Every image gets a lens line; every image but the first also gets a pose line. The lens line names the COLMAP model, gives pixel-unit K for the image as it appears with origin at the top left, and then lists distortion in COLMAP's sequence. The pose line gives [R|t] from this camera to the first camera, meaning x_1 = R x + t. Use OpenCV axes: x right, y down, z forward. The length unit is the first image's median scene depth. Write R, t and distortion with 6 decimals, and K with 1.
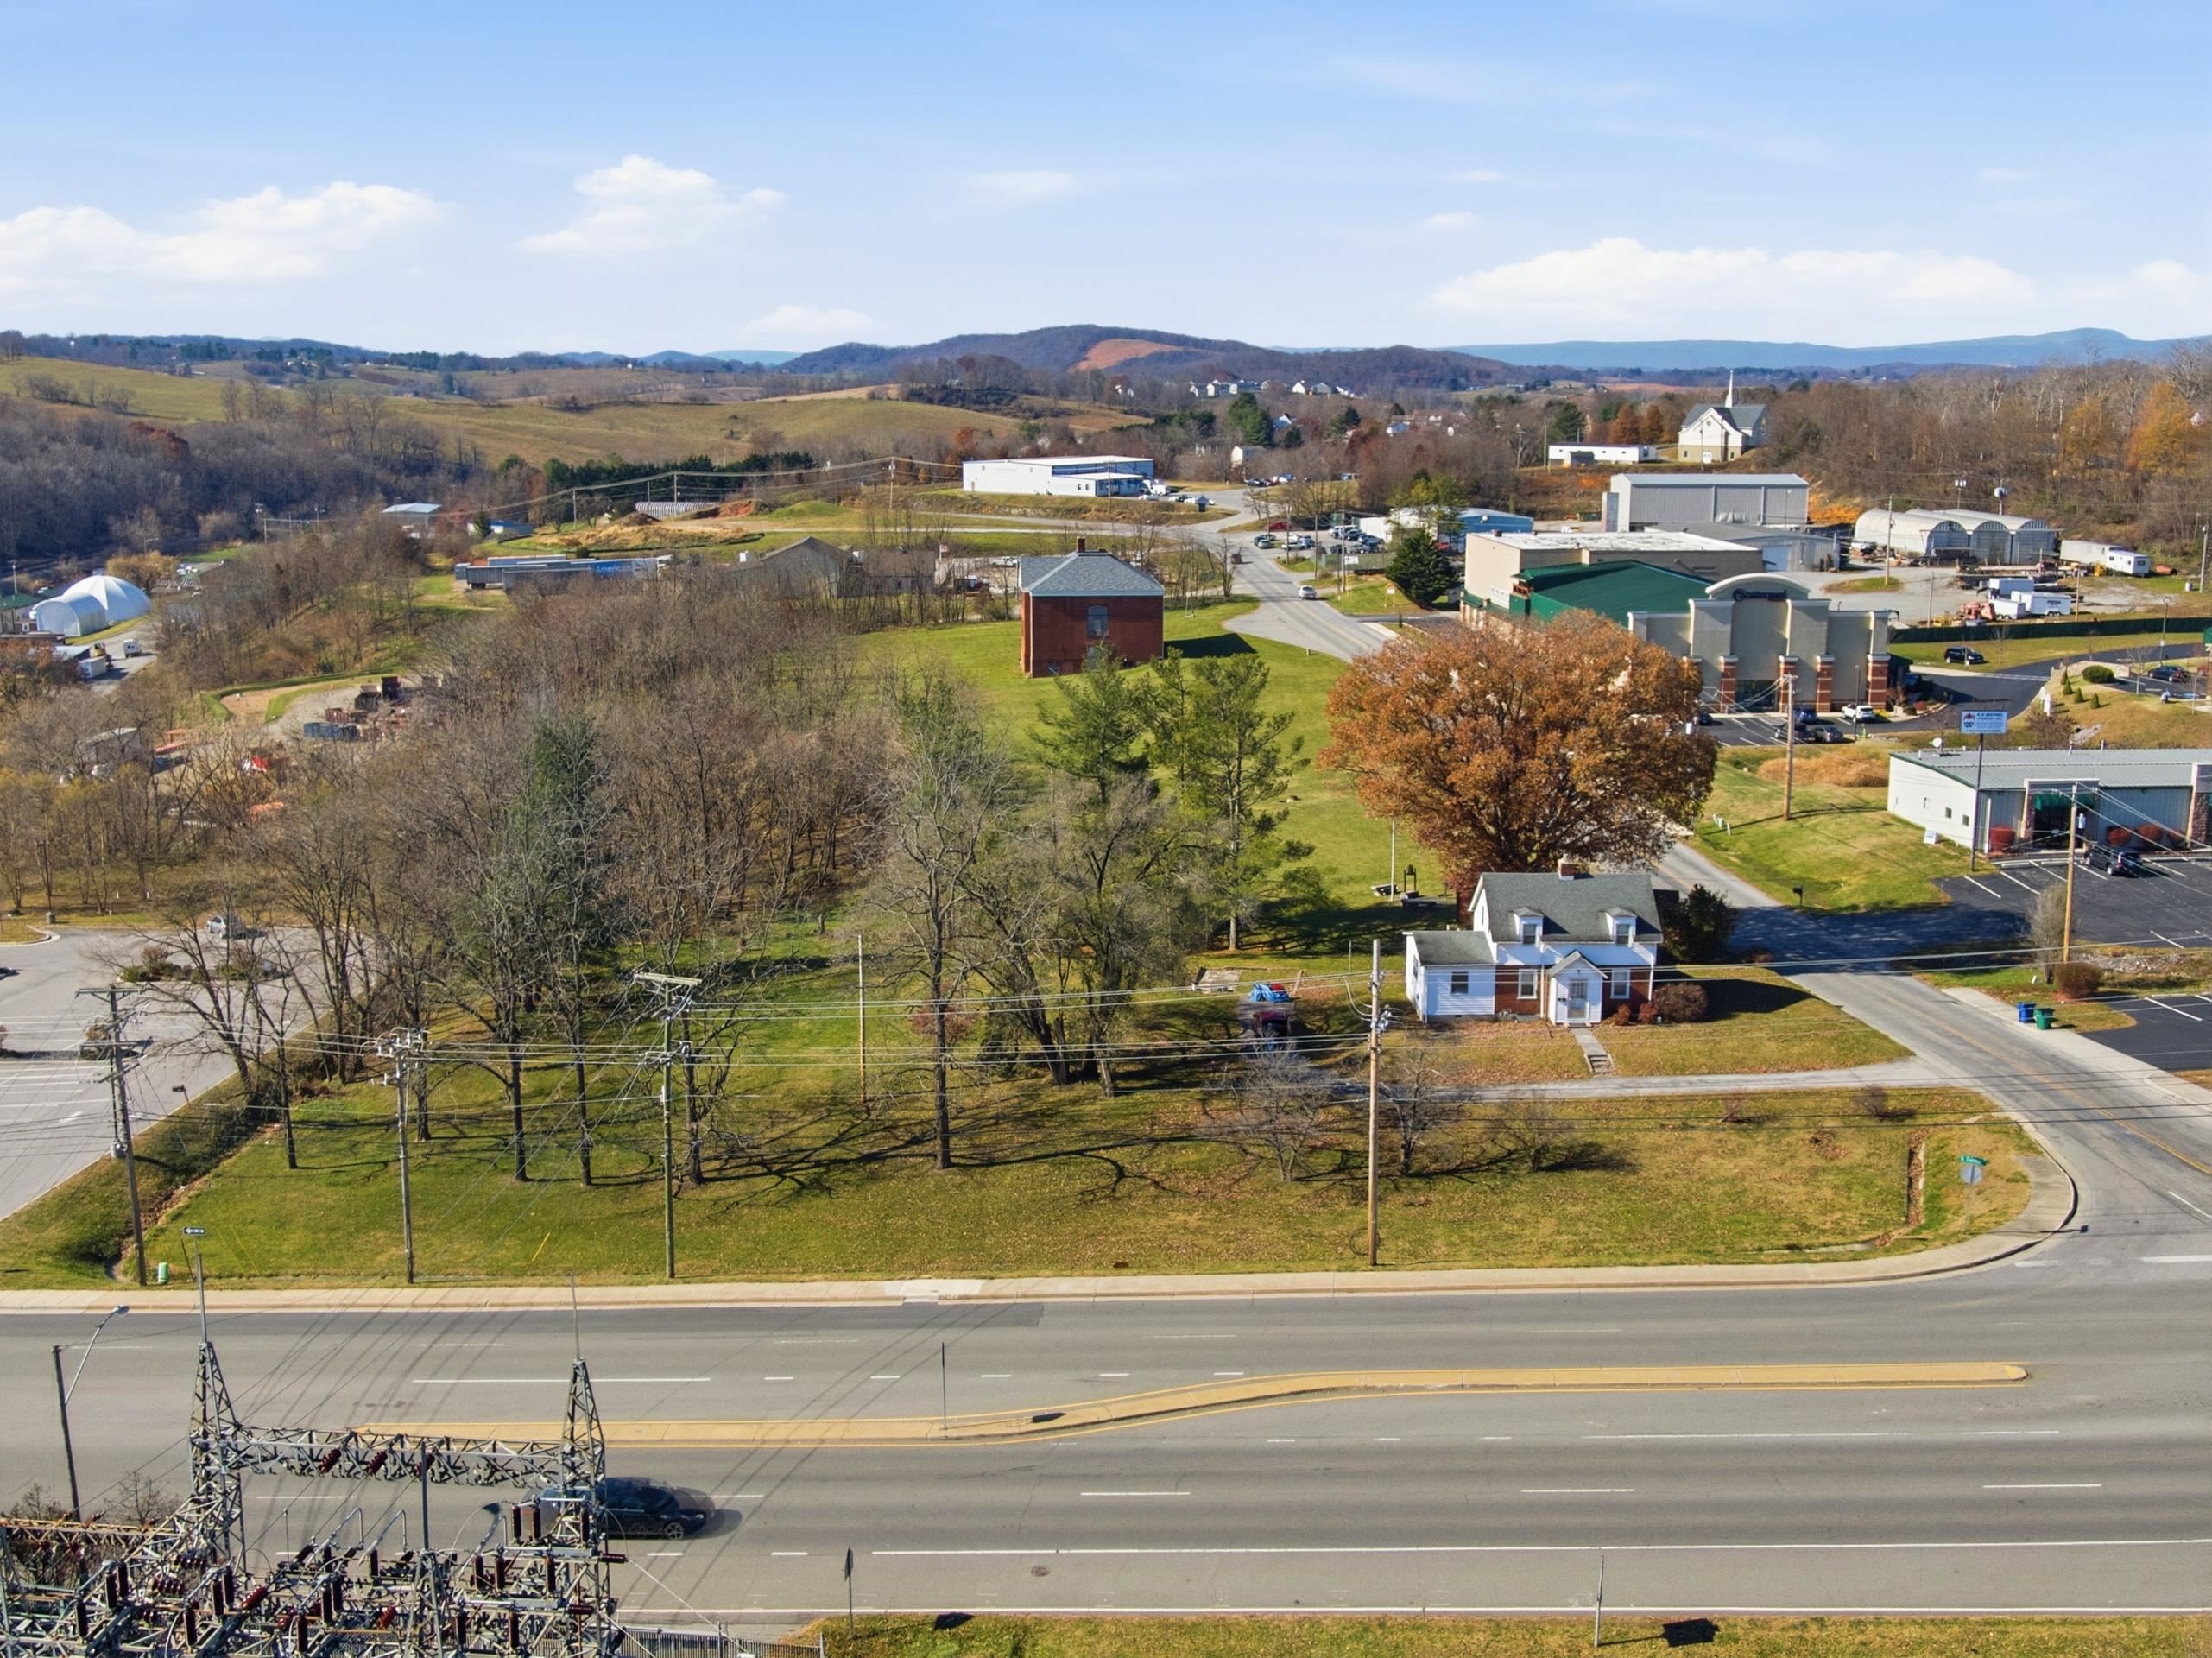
lens RADIAL K [[2429.6, 0, 1098.0], [0, 2429.6, 705.4], [0, 0, 1]] dist [-0.033710, 0.129304]
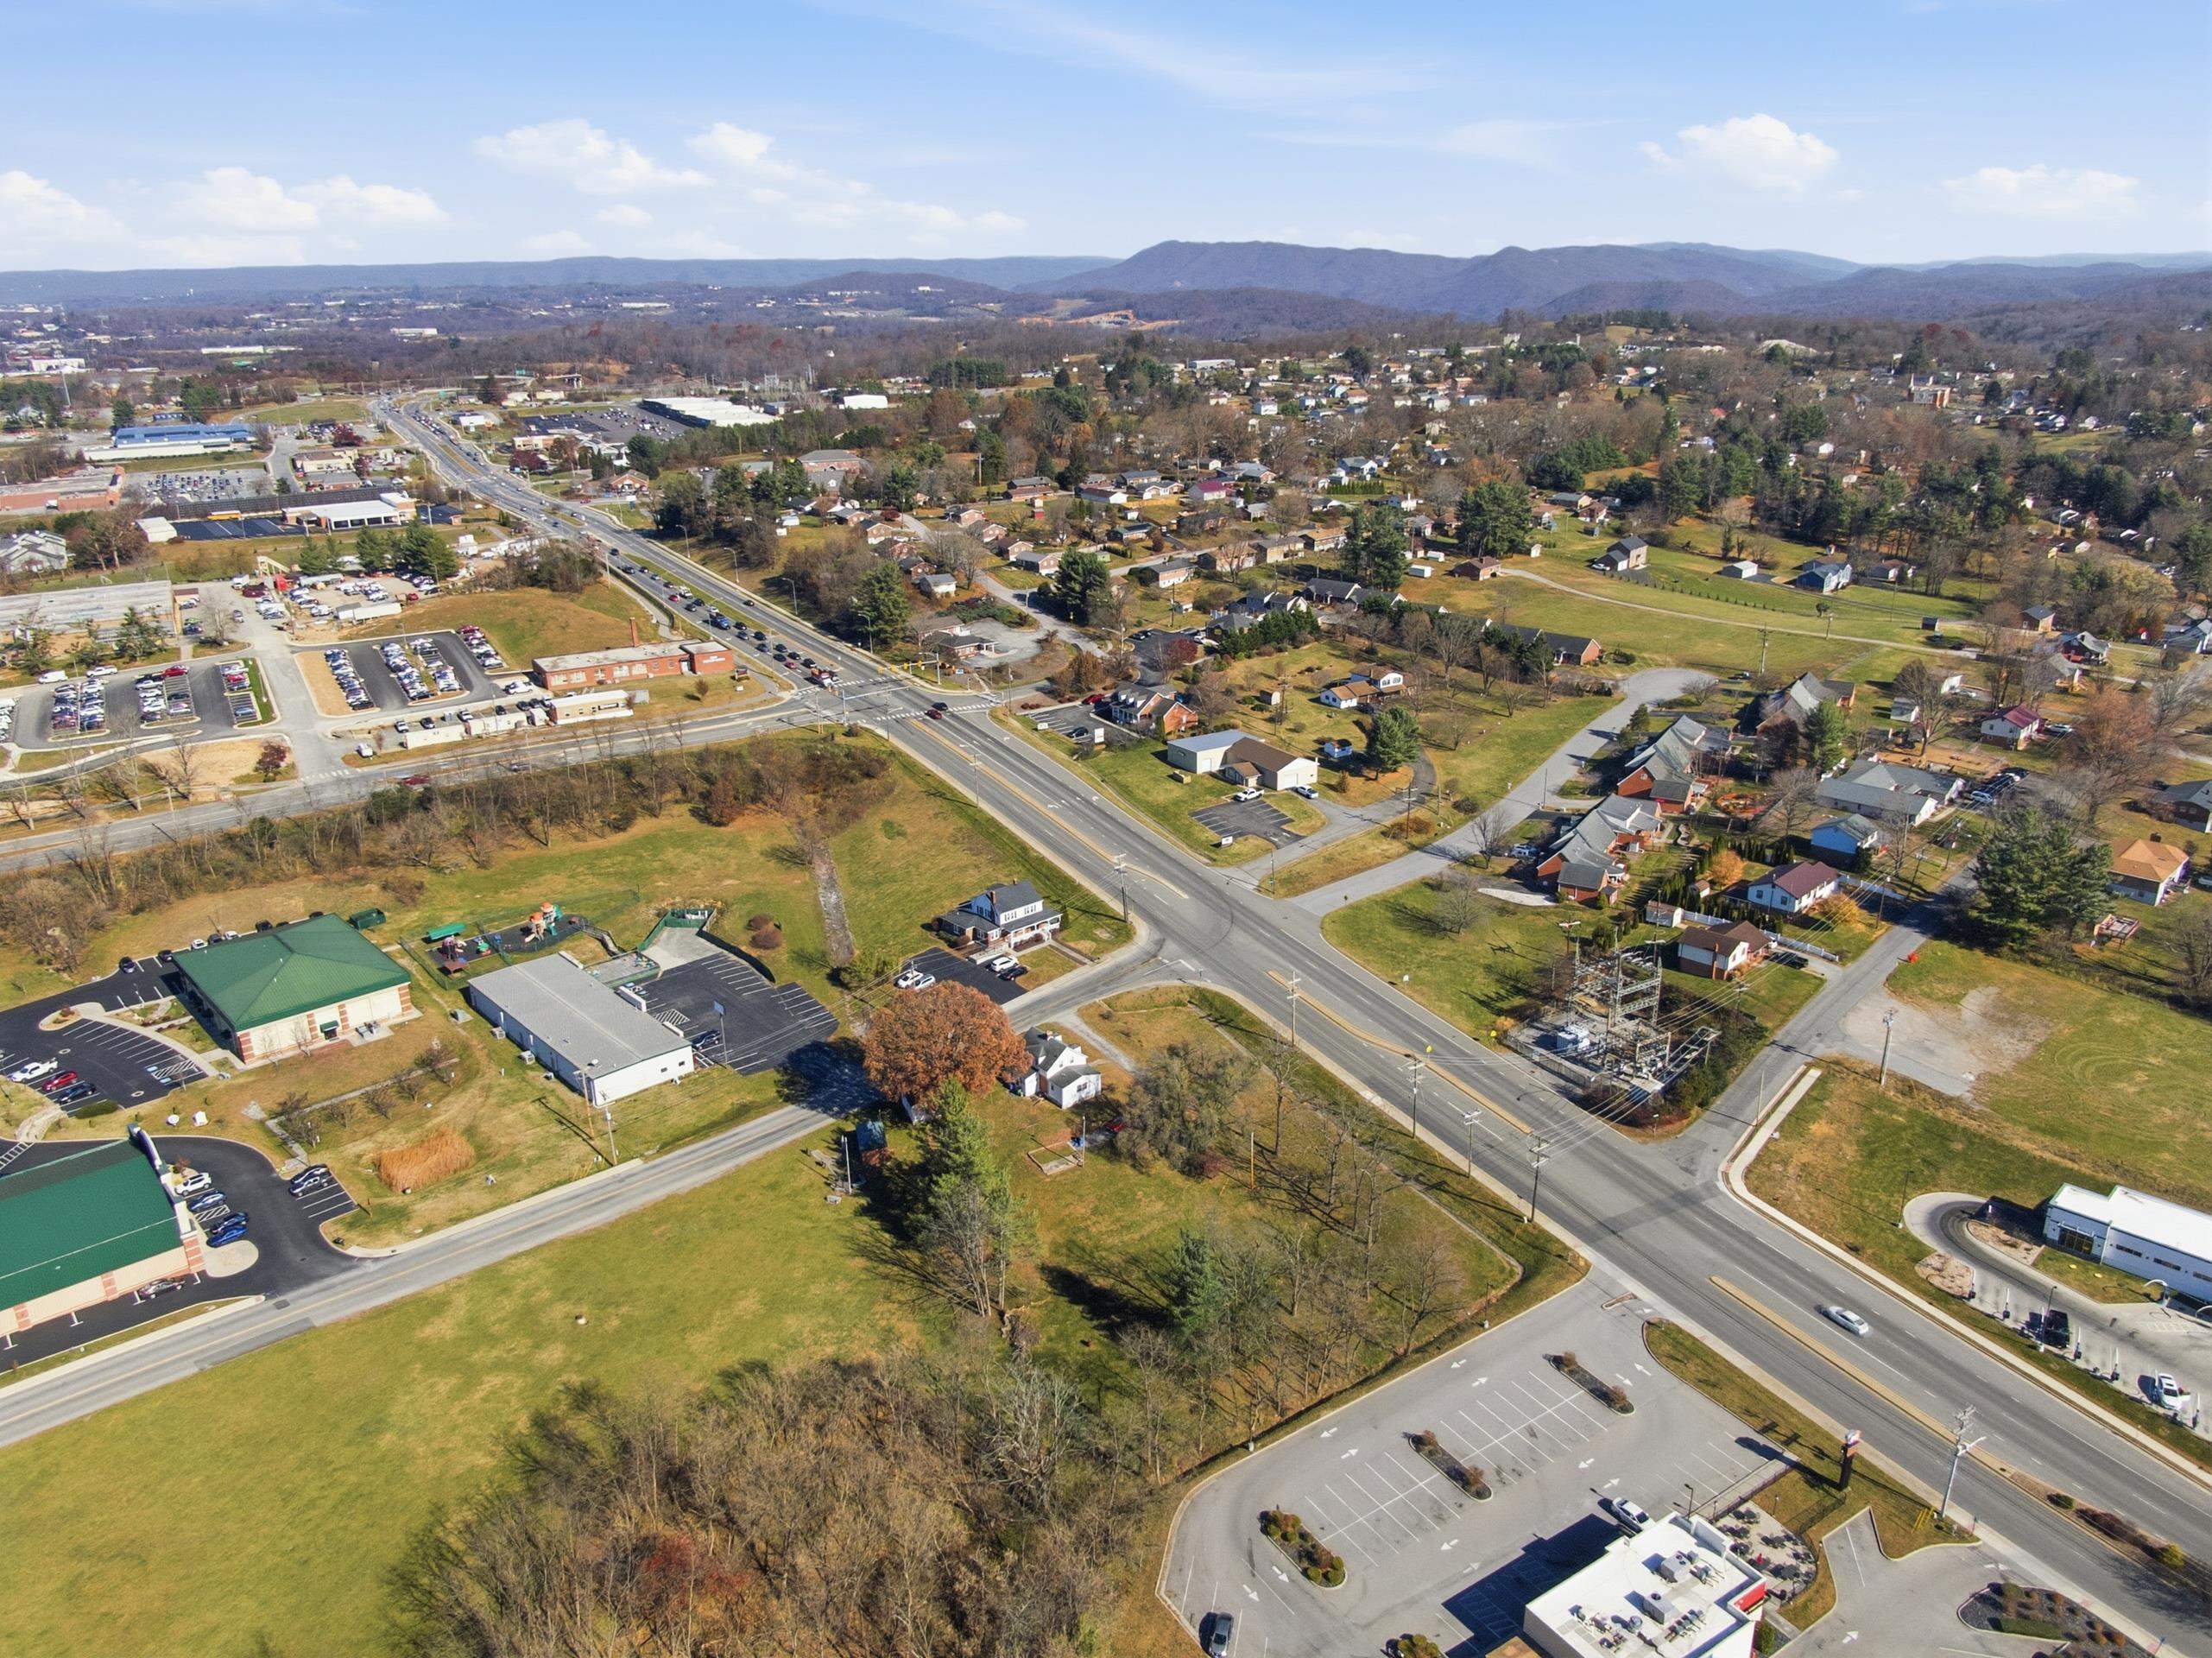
lens RADIAL K [[1568.9, 0, 1106.0], [0, 1568.9, 829.0], [0, 0, 1]] dist [0.010415, -0.003818]
pose [[-0.605900, -0.258652, 0.752319, -0.611040], [0.126632, 0.902256, 0.412187, -0.472172], [-0.785398, 0.345012, -0.513923, 0.965252]]
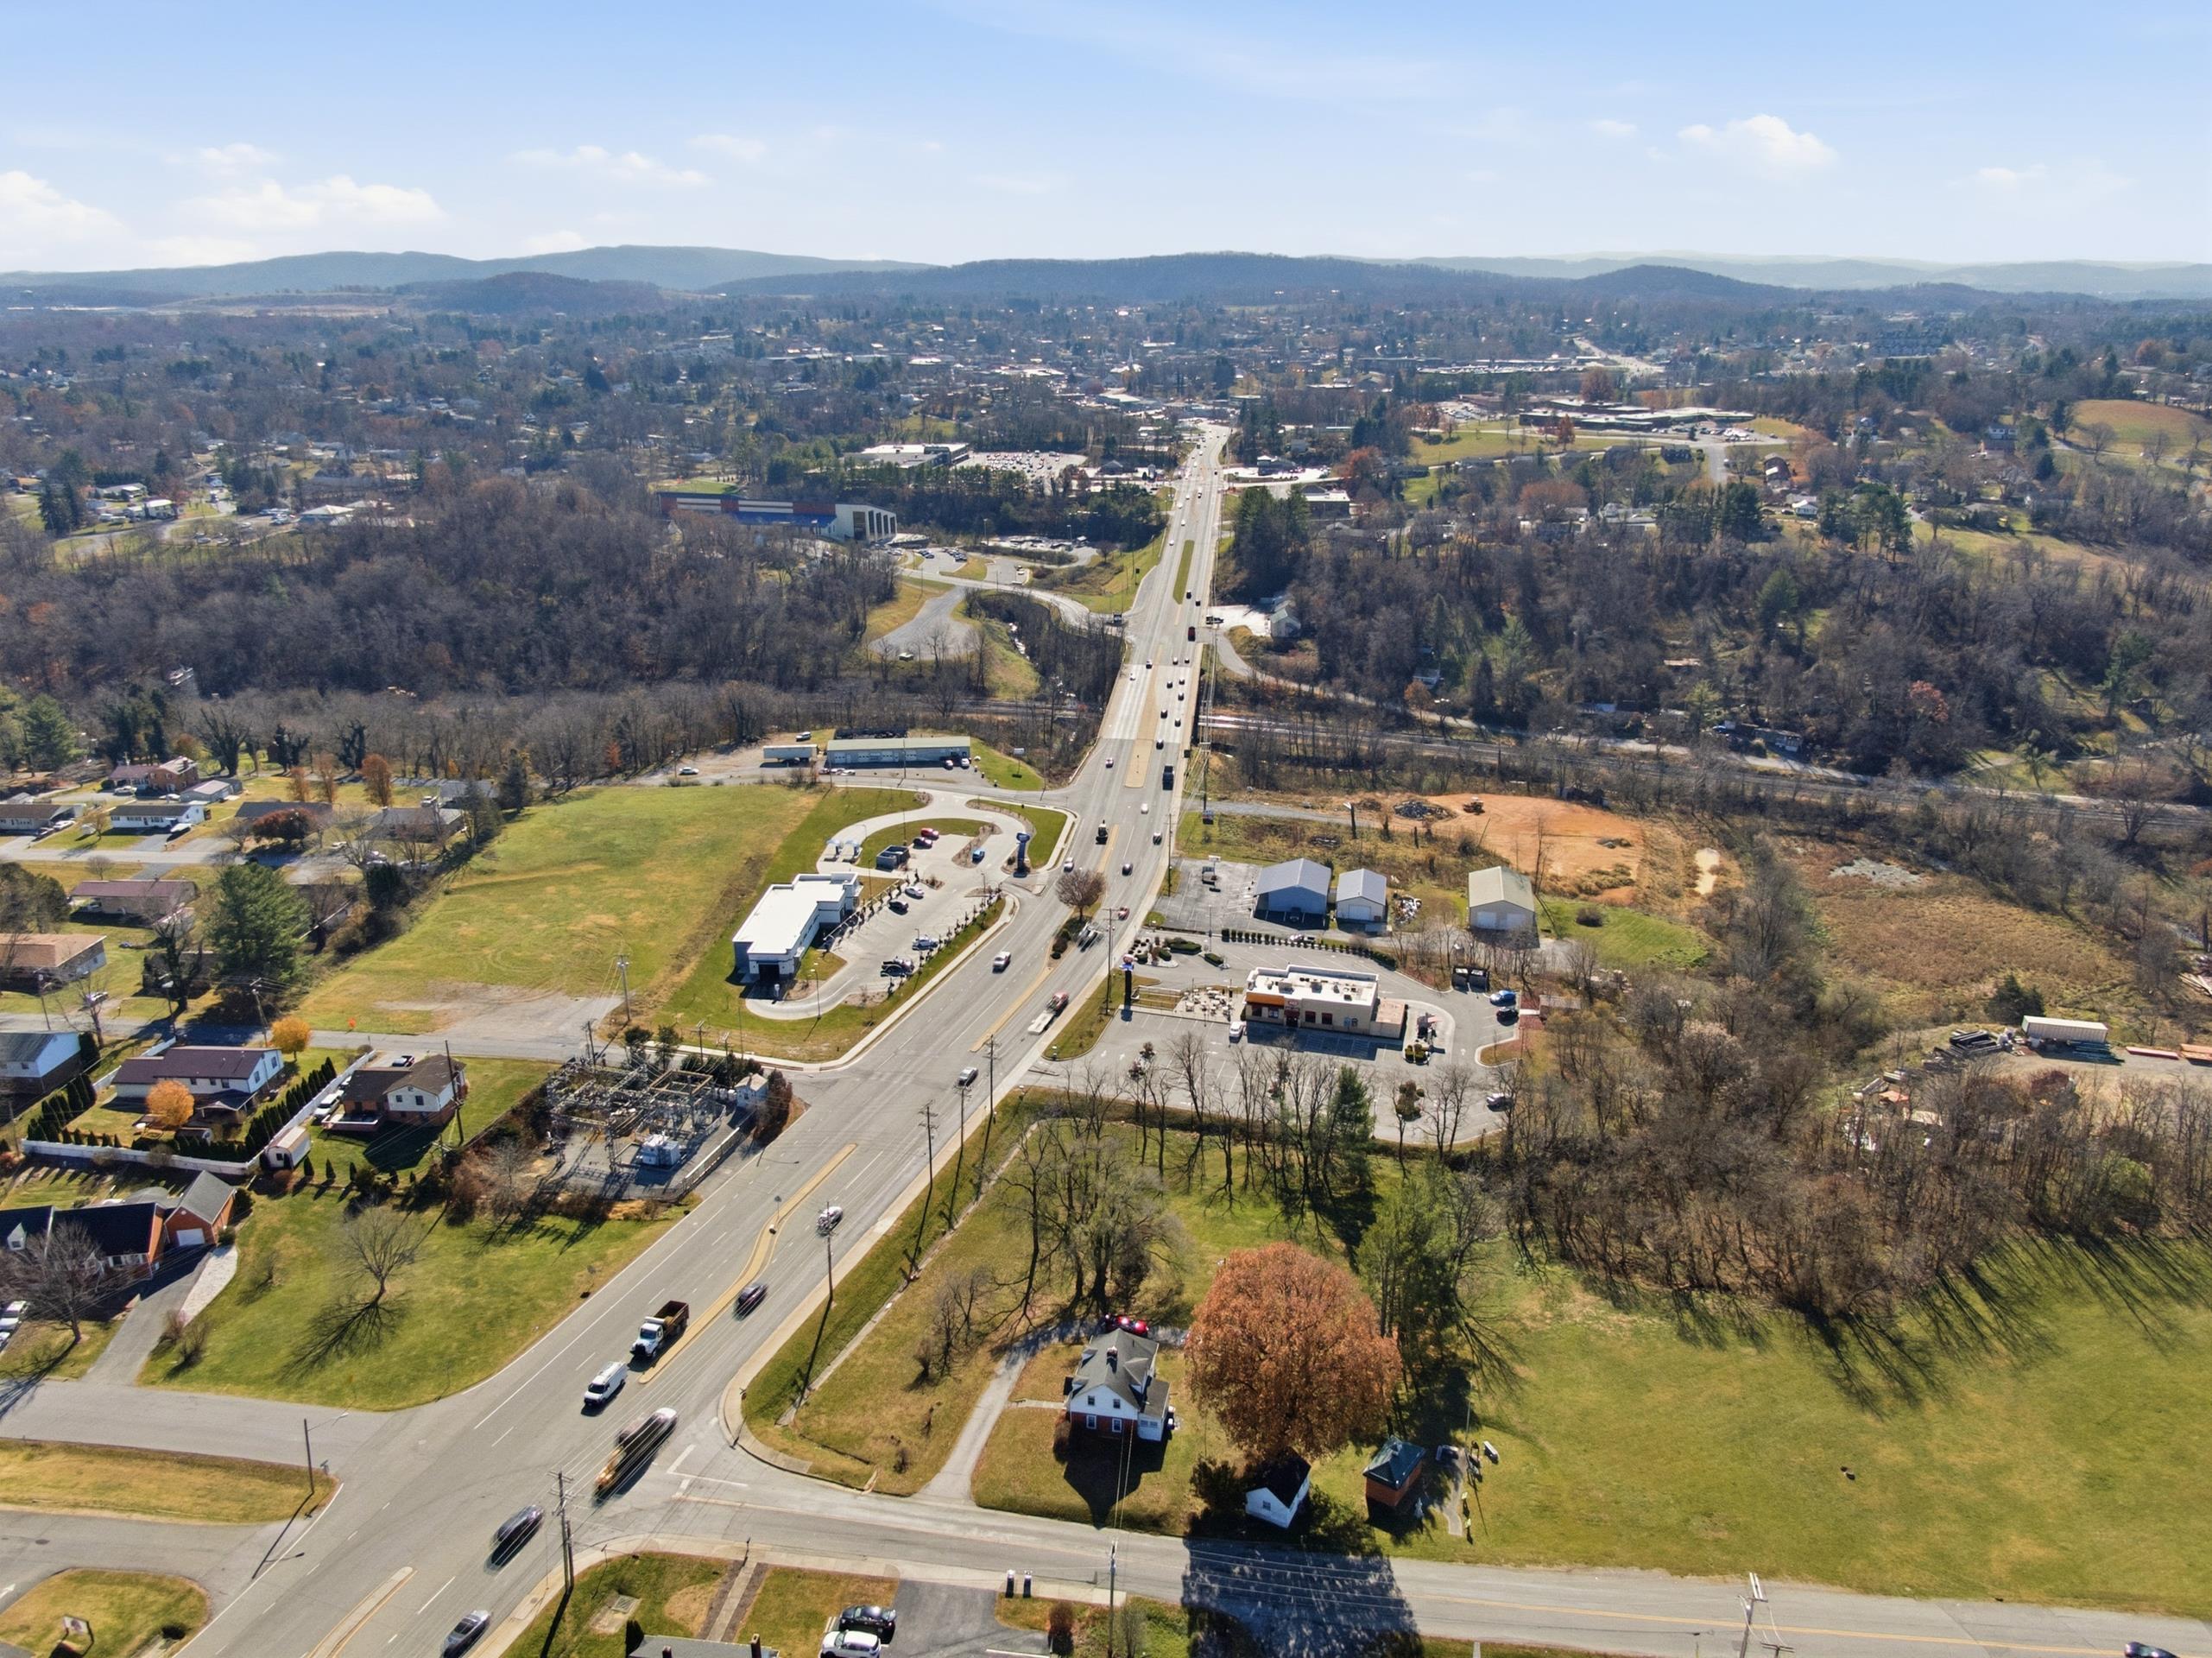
lens RADIAL K [[1609.6, 0, 1103.8], [0, 1609.6, 790.1], [0, 0, 1]] dist [0.010273, -0.004599]
pose [[-0.196683, 0.301215, -0.933052, 0.680381], [-0.133229, 0.934603, 0.329800, -0.419912], [0.971373, 0.189175, -0.143690, 0.590603]]
